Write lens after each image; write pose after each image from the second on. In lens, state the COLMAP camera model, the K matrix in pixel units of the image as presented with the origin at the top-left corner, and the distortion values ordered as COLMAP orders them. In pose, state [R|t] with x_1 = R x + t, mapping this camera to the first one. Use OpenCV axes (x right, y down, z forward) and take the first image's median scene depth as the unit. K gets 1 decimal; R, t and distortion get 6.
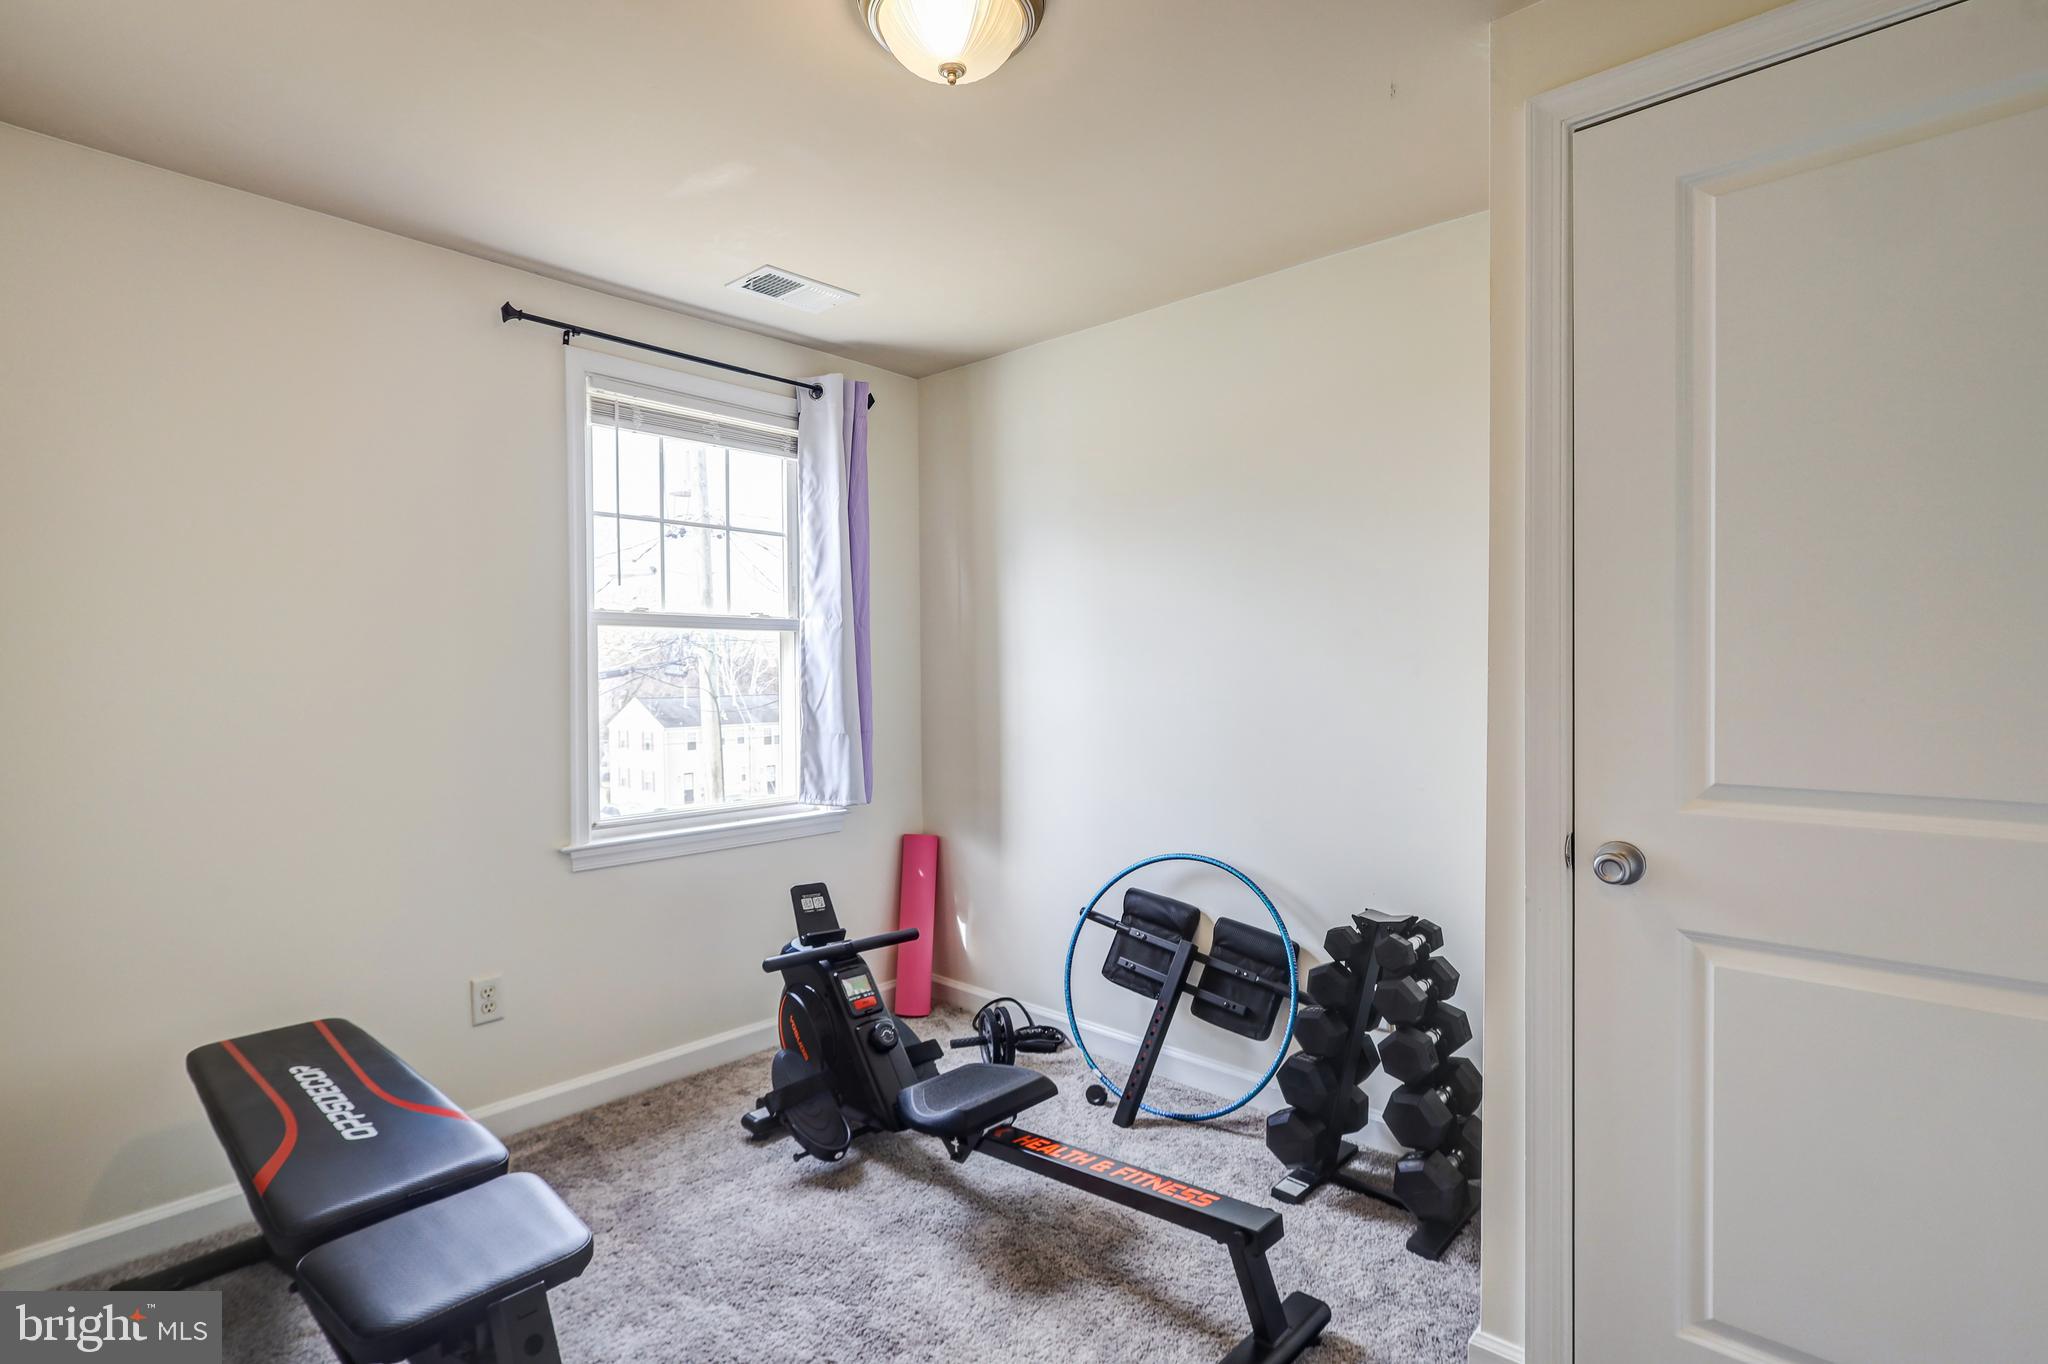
lens RADIAL K [[964.0, 0, 1010.5], [0, 964.0, 678.4], [0, 0, 1]] dist [-0.013359, 0.002657]
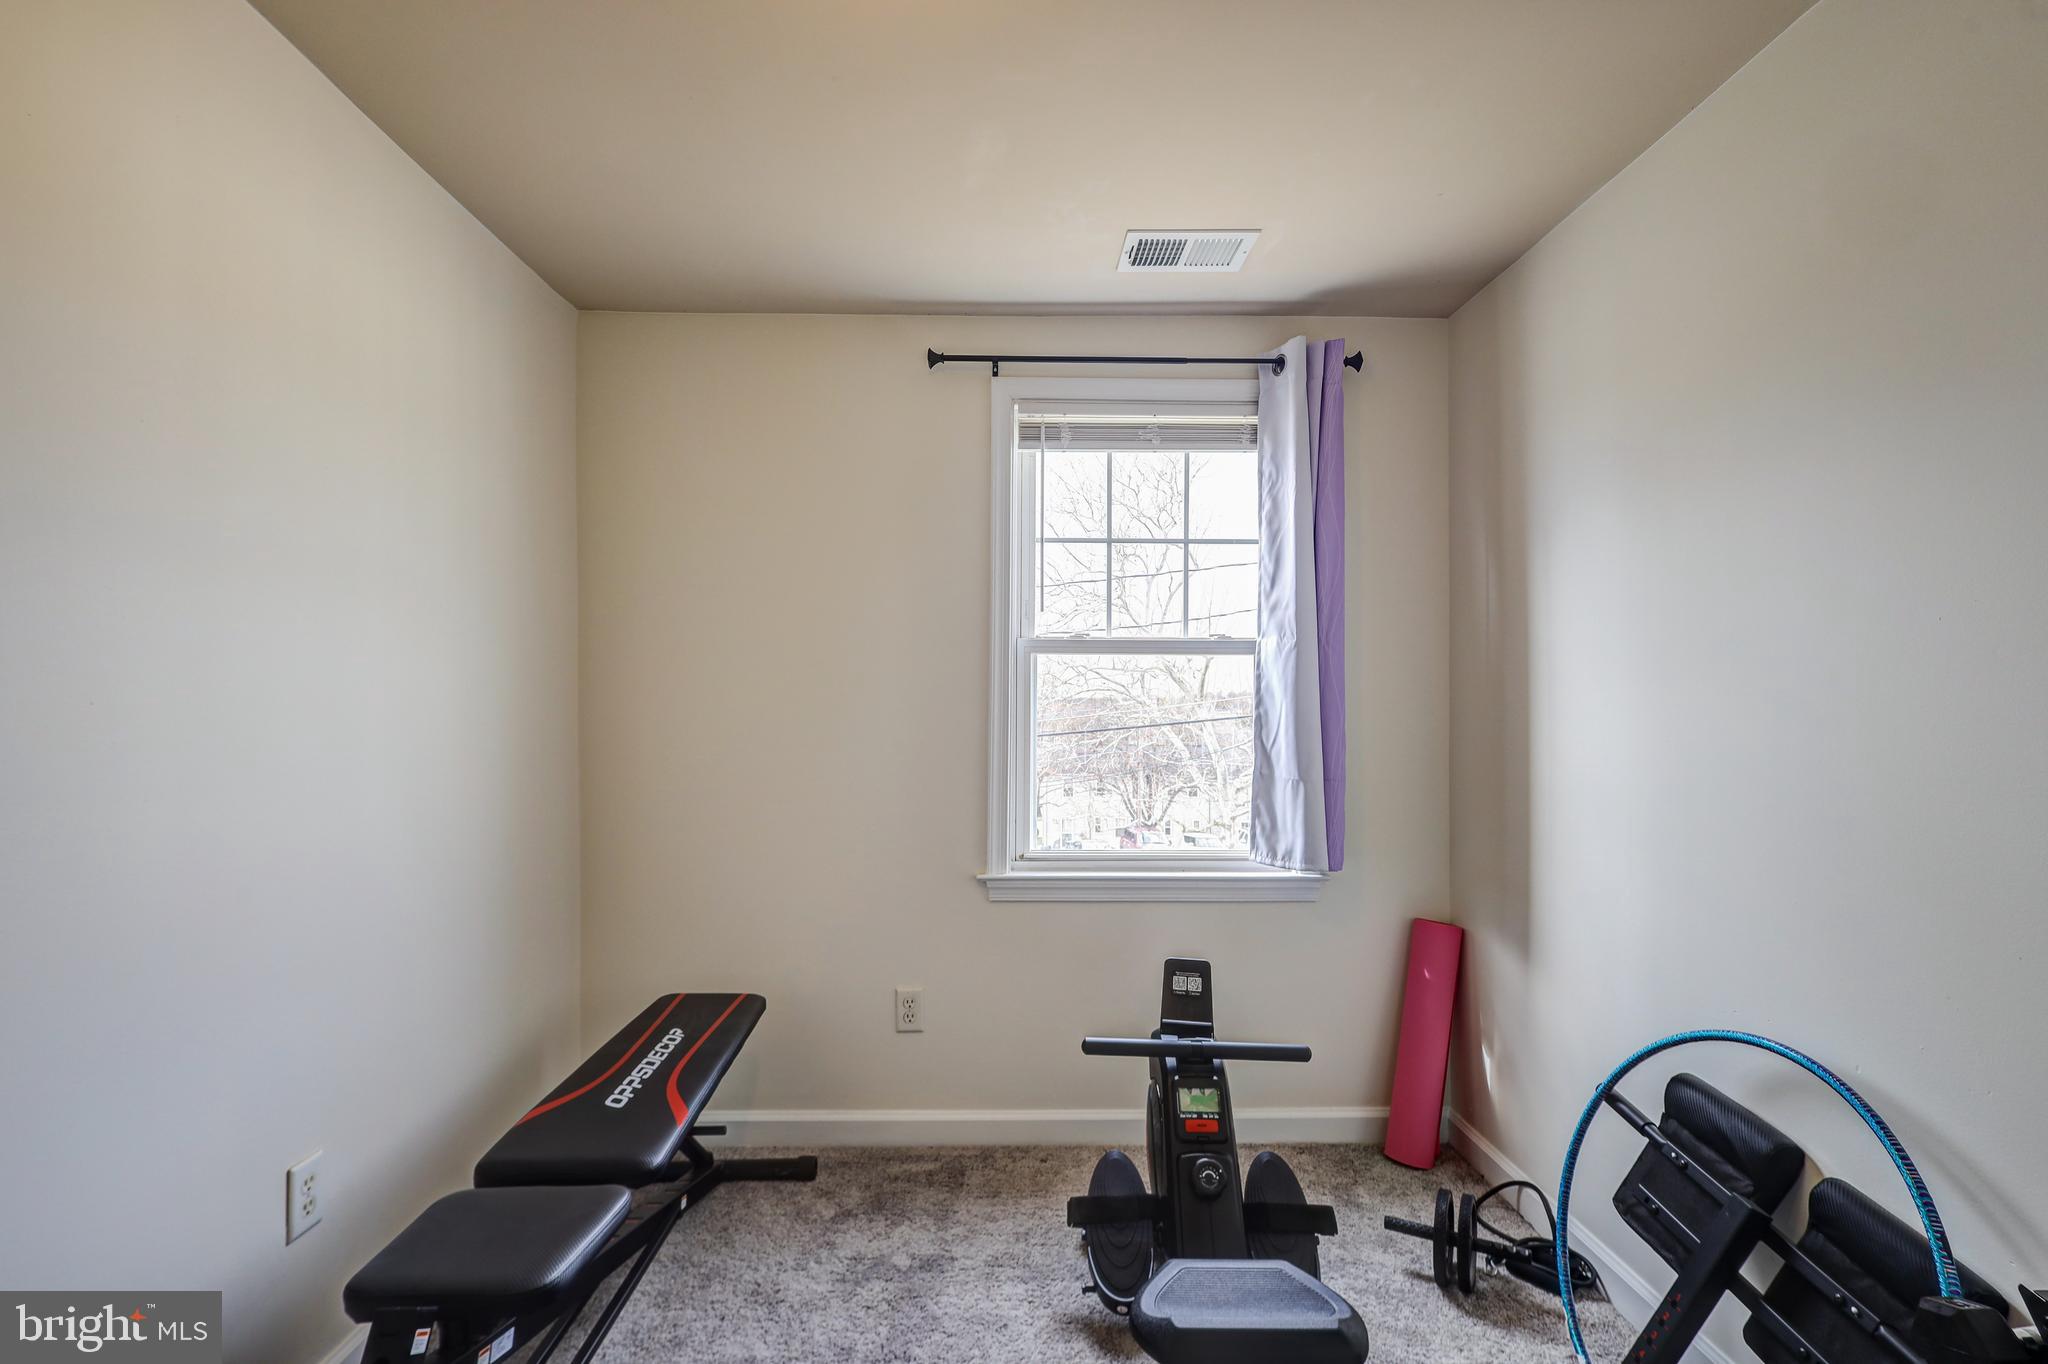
lens RADIAL K [[964.0, 0, 1021.2], [0, 964.0, 690.8], [0, 0, 1]] dist [-0.013359, 0.002657]
pose [[0.697010, -0.001695, -0.717060, 0.268391], [-0.014443, 0.999761, -0.016402, -0.000622], [0.716916, 0.021789, 0.696819, 0.304360]]
